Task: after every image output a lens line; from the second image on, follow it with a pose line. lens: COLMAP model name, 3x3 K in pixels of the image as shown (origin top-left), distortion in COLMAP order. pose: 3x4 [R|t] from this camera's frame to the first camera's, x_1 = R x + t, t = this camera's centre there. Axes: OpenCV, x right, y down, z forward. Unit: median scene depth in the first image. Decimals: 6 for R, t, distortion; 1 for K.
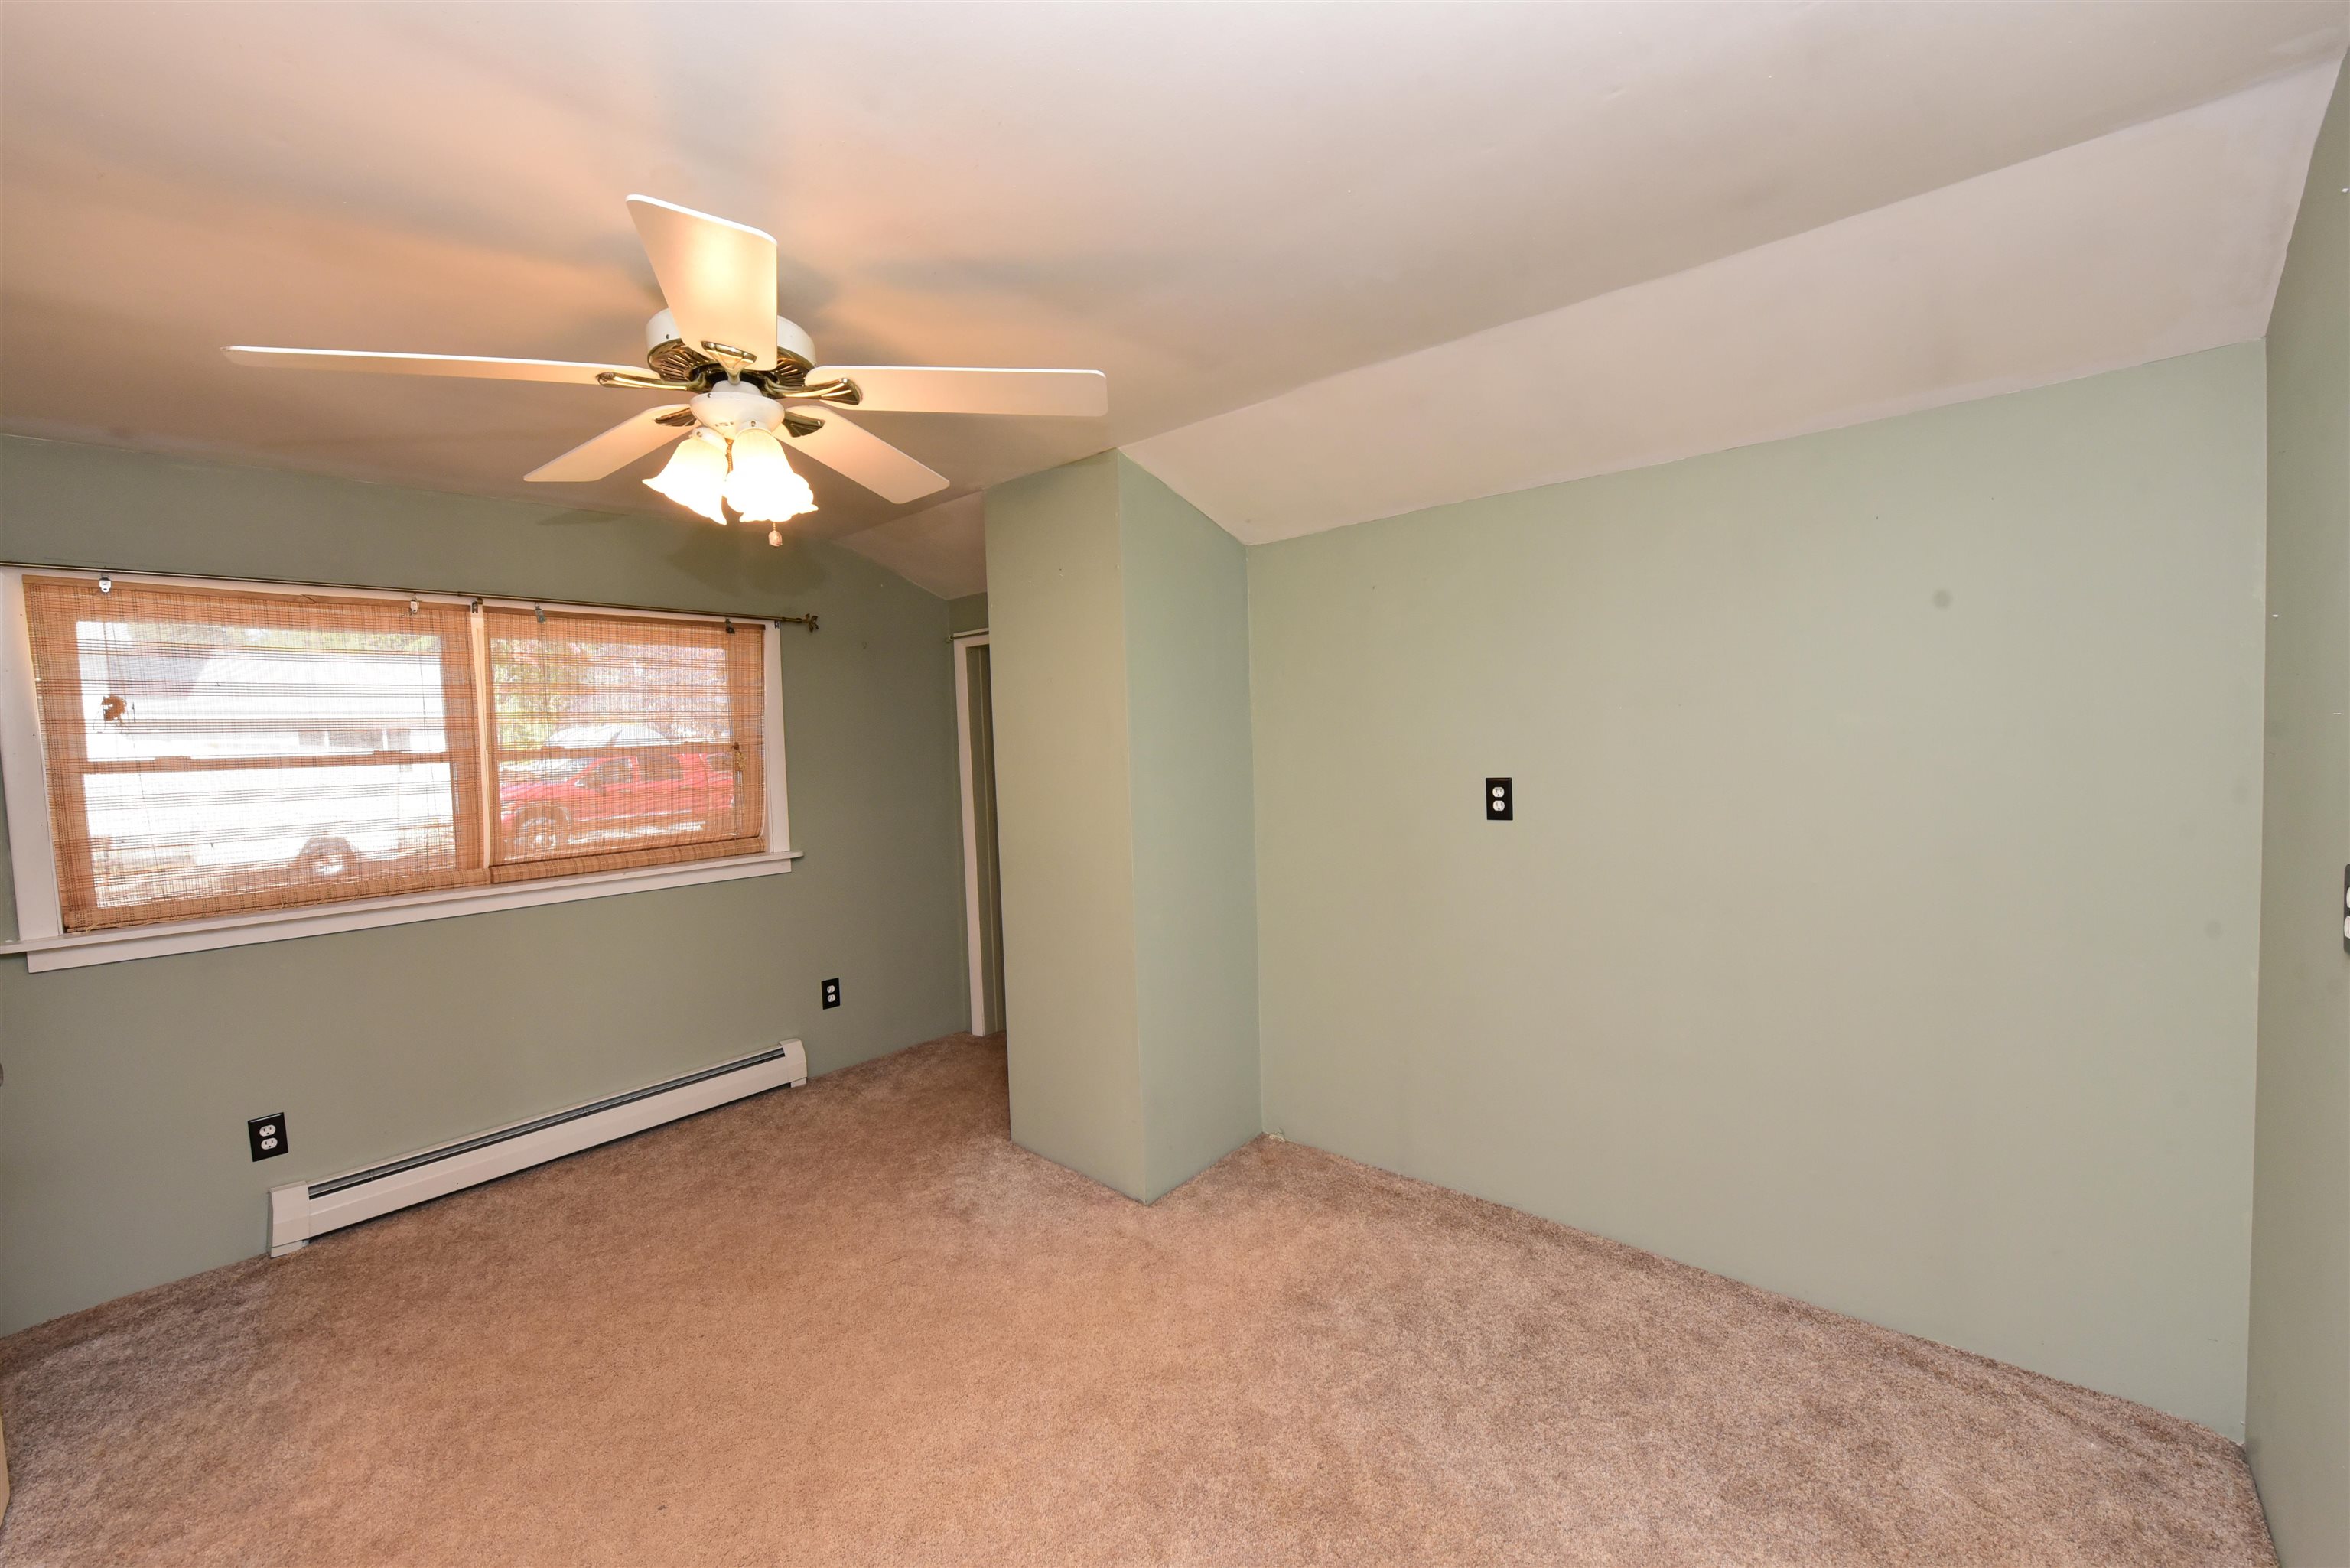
lens RADIAL K [[947.0, 0, 1183.5], [0, 947.0, 779.1], [0, 0, 1]] dist [-0.007965, -0.000715]
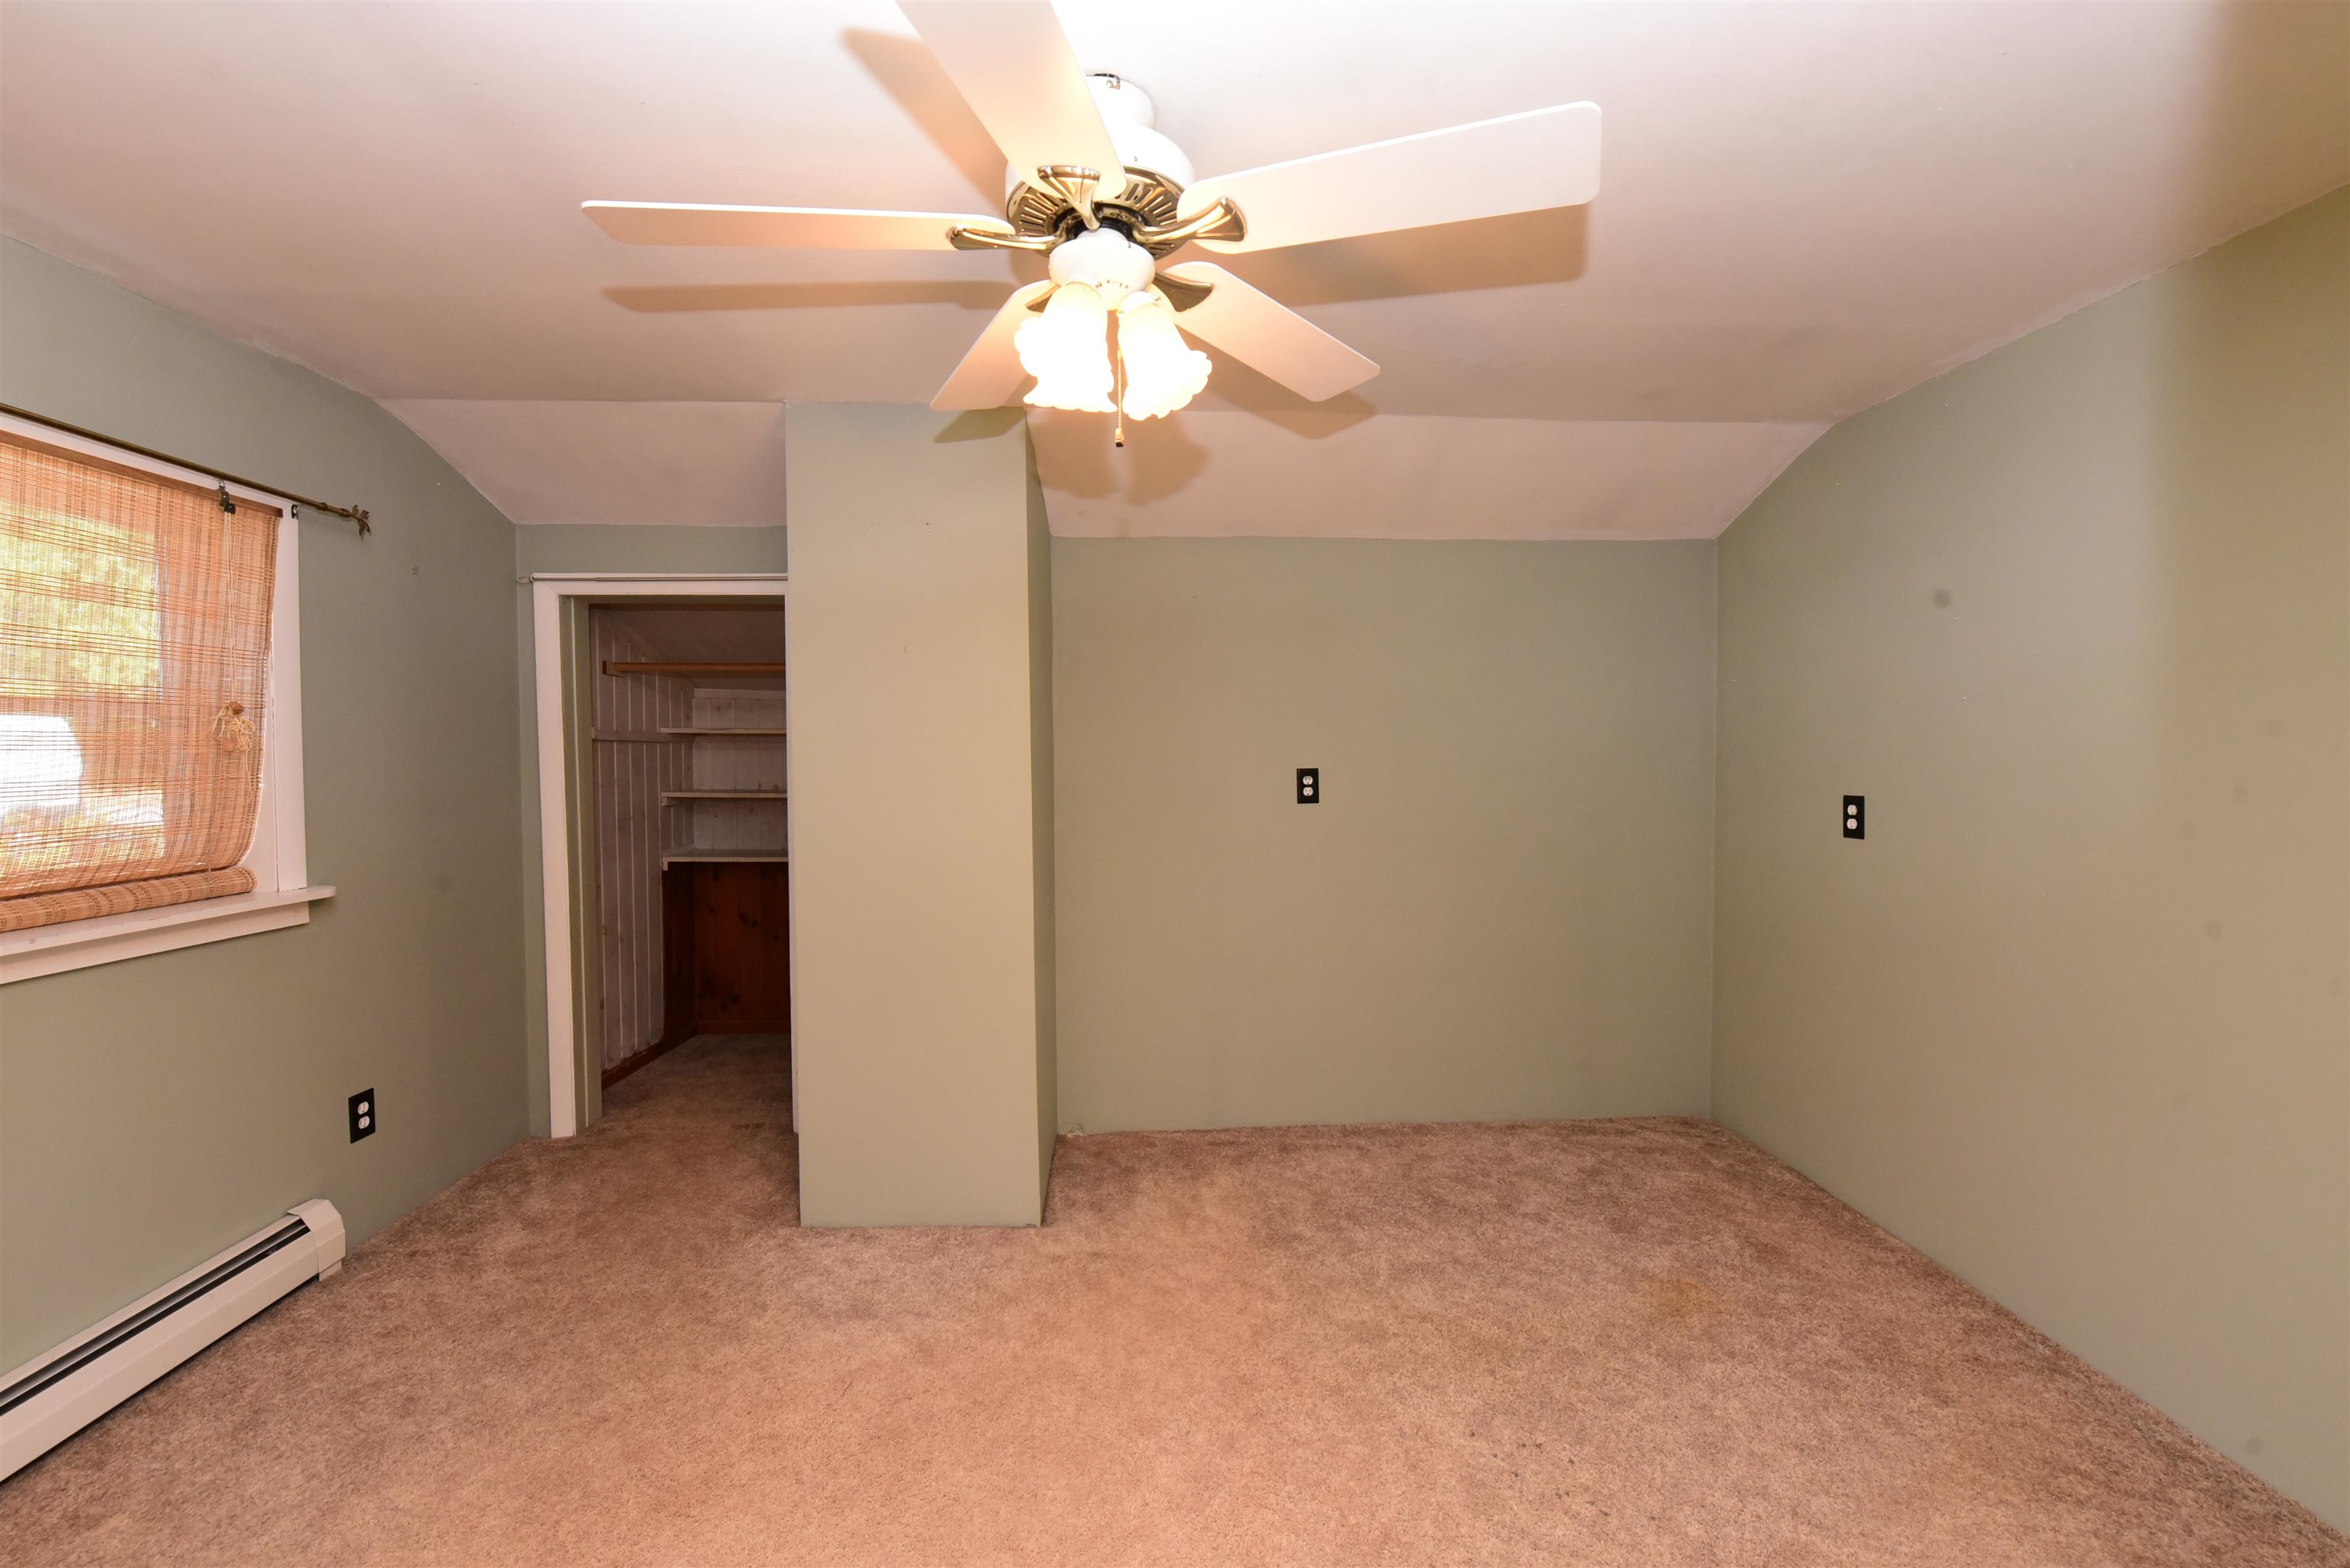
lens RADIAL K [[947.0, 0, 1183.5], [0, 947.0, 779.1], [0, 0, 1]] dist [-0.007965, -0.000715]
pose [[0.705498, 0.012245, 0.708606, -0.505969], [0.014194, 0.999406, -0.031402, 0.037924], [-0.708570, 0.032212, 0.704905, 0.201400]]
